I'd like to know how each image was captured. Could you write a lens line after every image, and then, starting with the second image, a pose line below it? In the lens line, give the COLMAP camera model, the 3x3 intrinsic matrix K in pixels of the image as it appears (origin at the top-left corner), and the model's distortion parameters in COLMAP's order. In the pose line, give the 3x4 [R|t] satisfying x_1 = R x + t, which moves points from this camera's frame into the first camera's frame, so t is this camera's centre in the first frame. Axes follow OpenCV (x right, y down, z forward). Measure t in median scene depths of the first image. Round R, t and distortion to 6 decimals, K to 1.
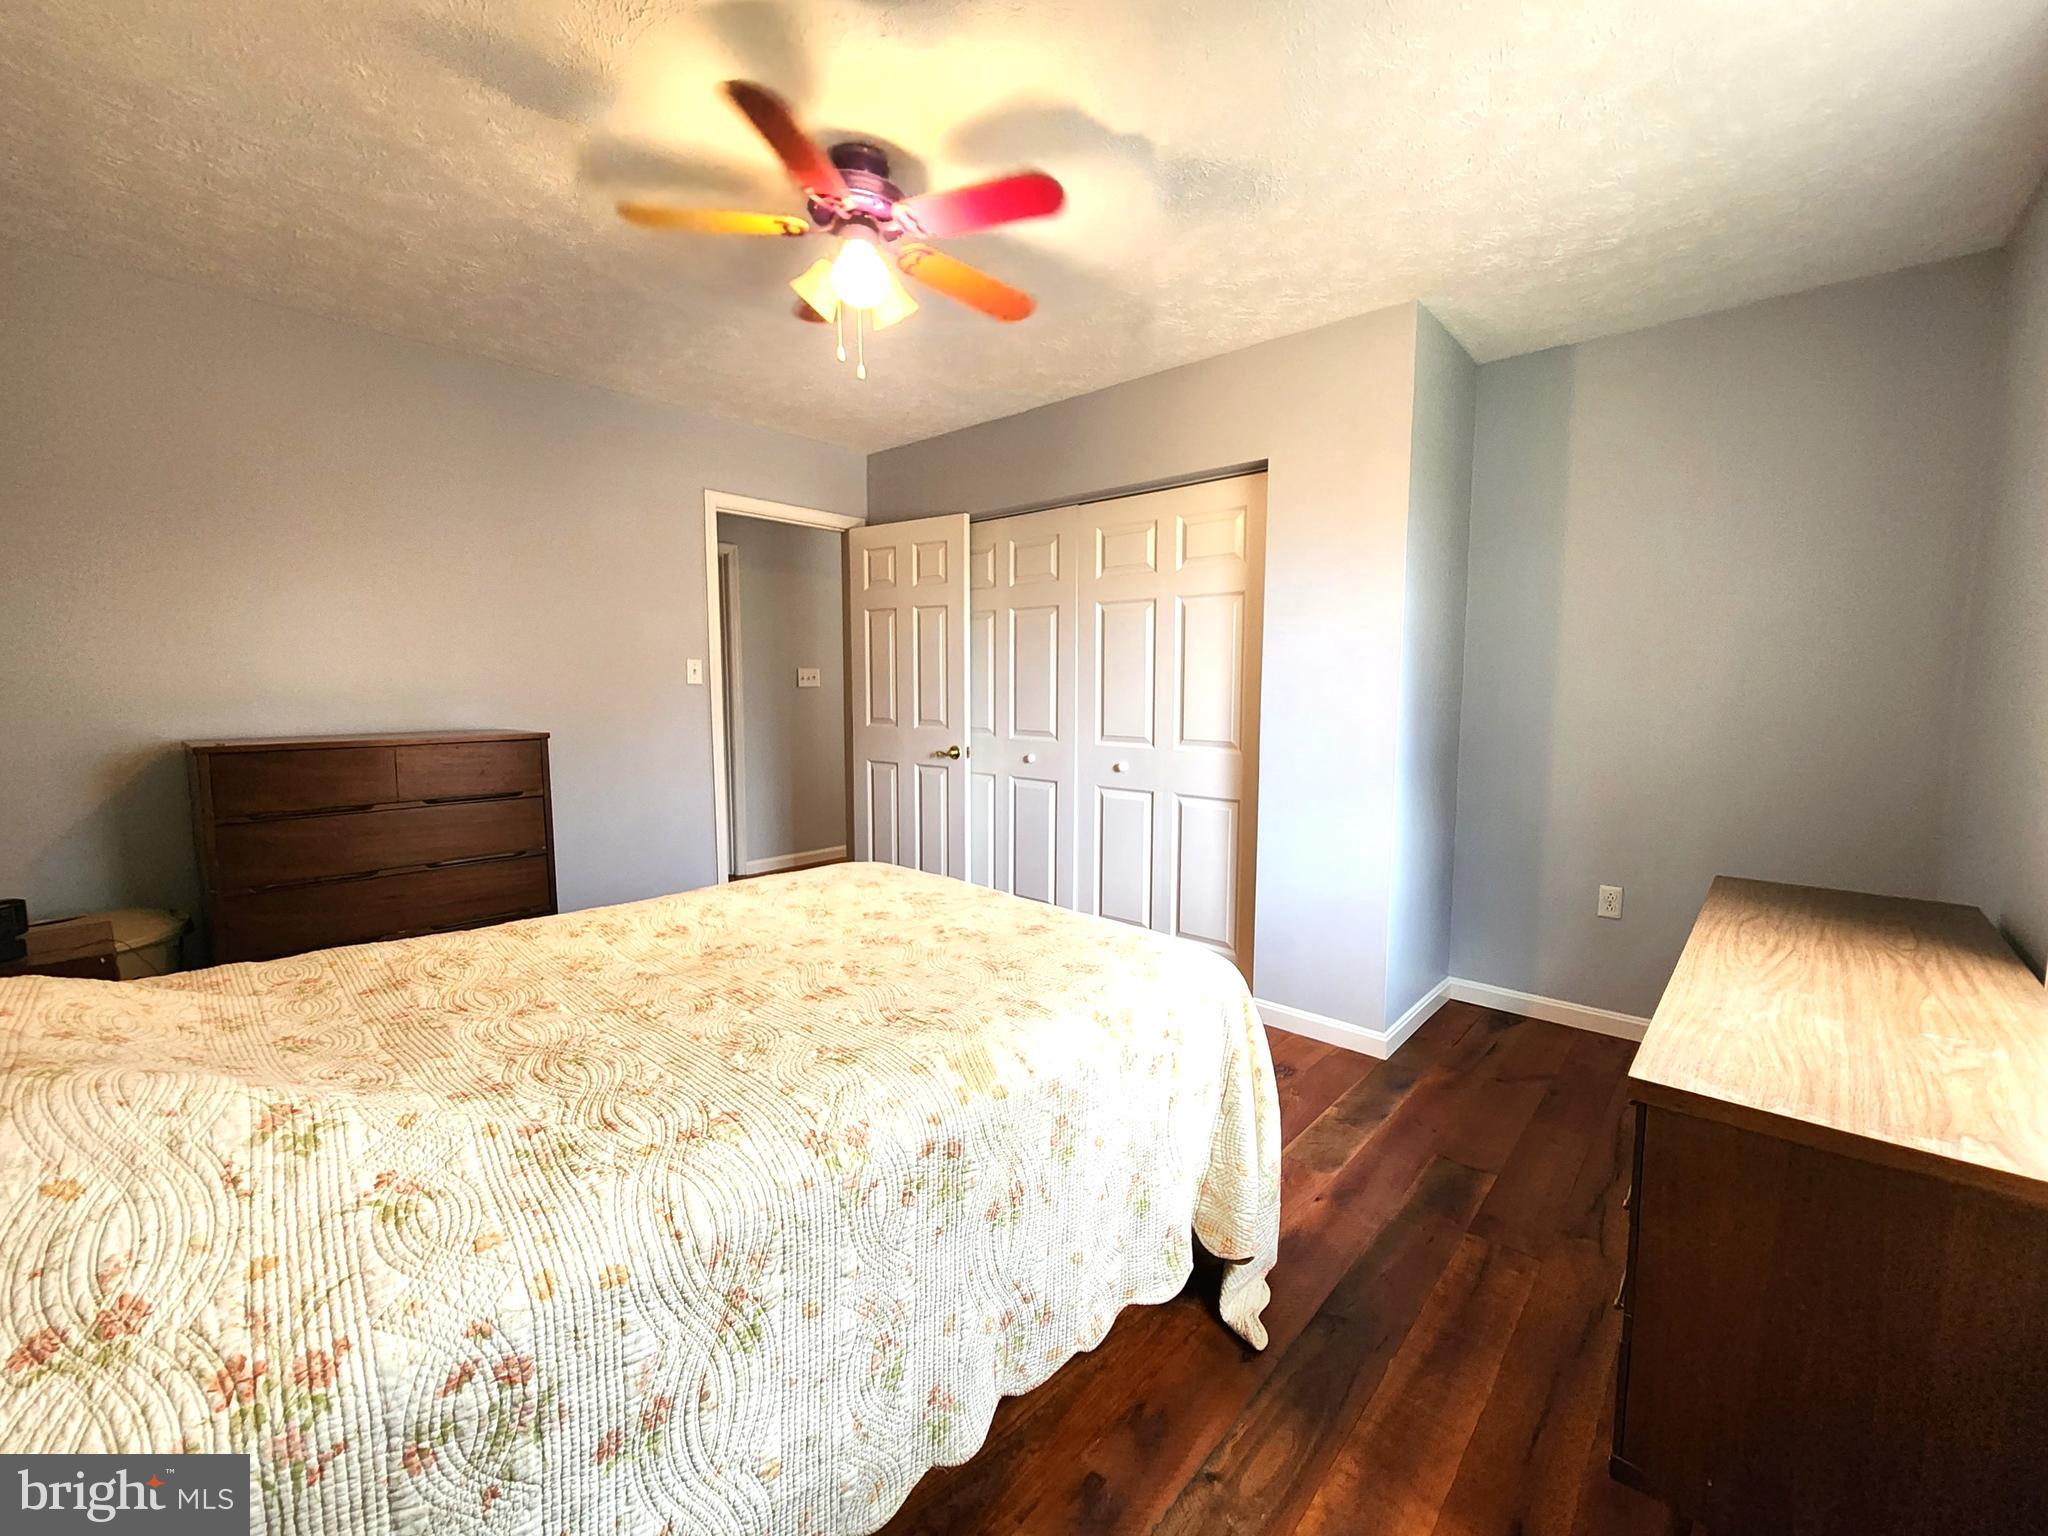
lens RADIAL K [[849.1, 0, 1028.2], [0, 849.1, 770.7], [0, 0, 1]] dist [-0.002306, 0.000973]
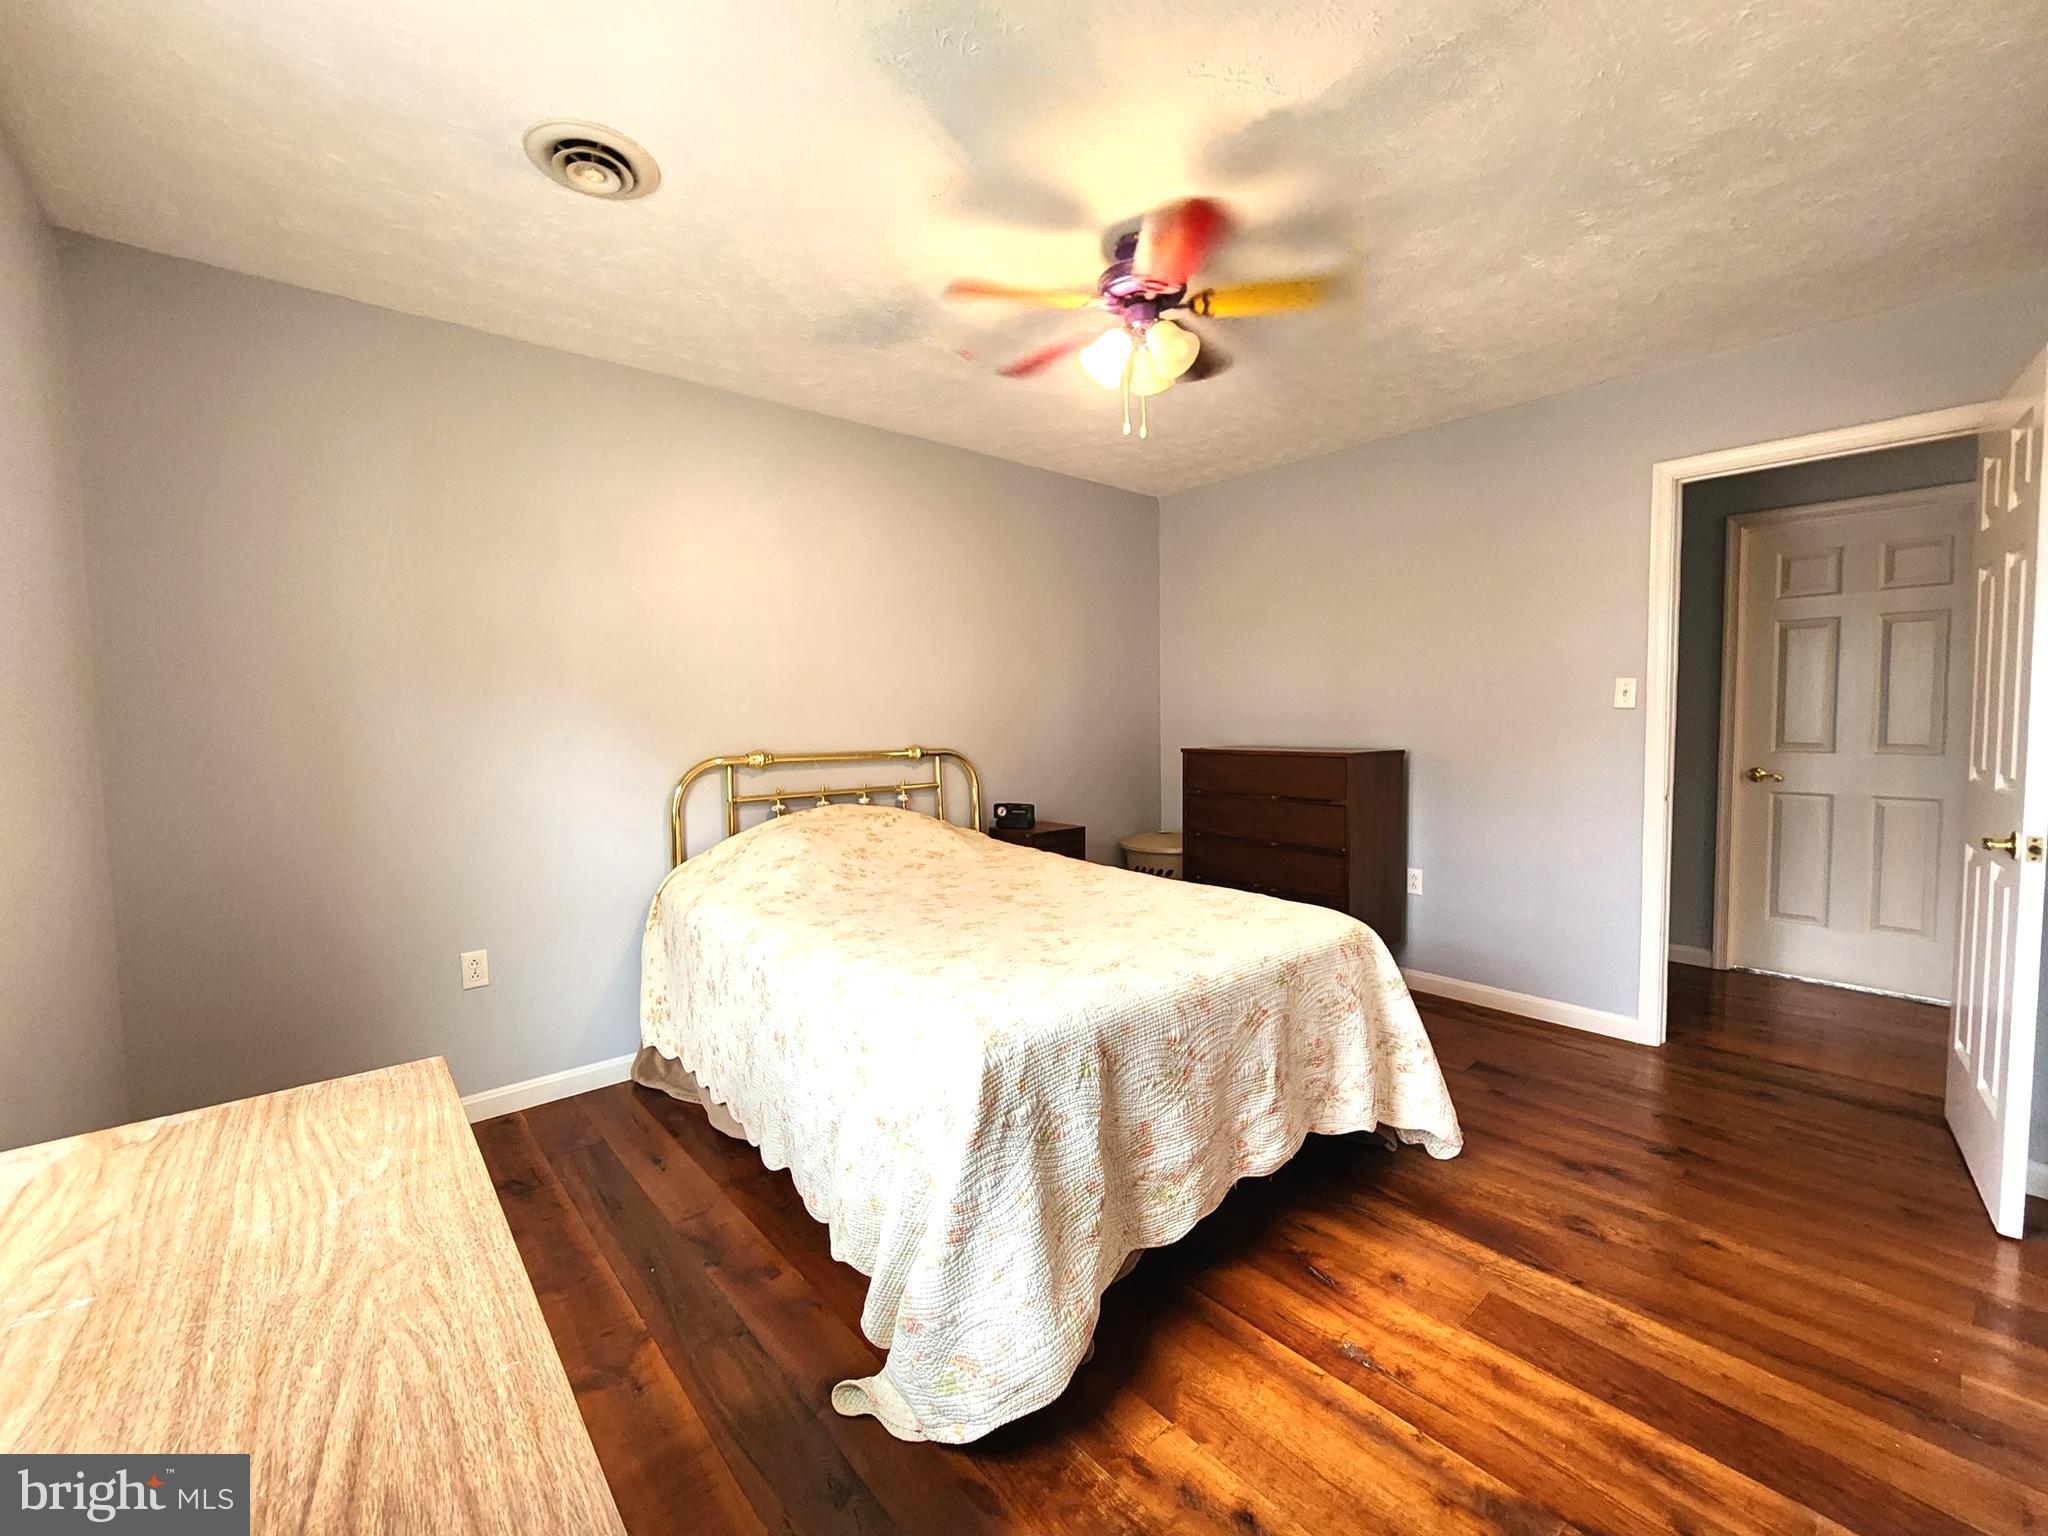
lens RADIAL K [[849.1, 0, 1023.5], [0, 849.1, 758.0], [0, 0, 1]] dist [-0.002306, 0.000973]
pose [[-0.138327, 0.050876, -0.989079, 1.530083], [-0.089292, 0.993972, 0.063615, -0.169286], [0.986353, 0.097117, -0.132950, 1.684463]]
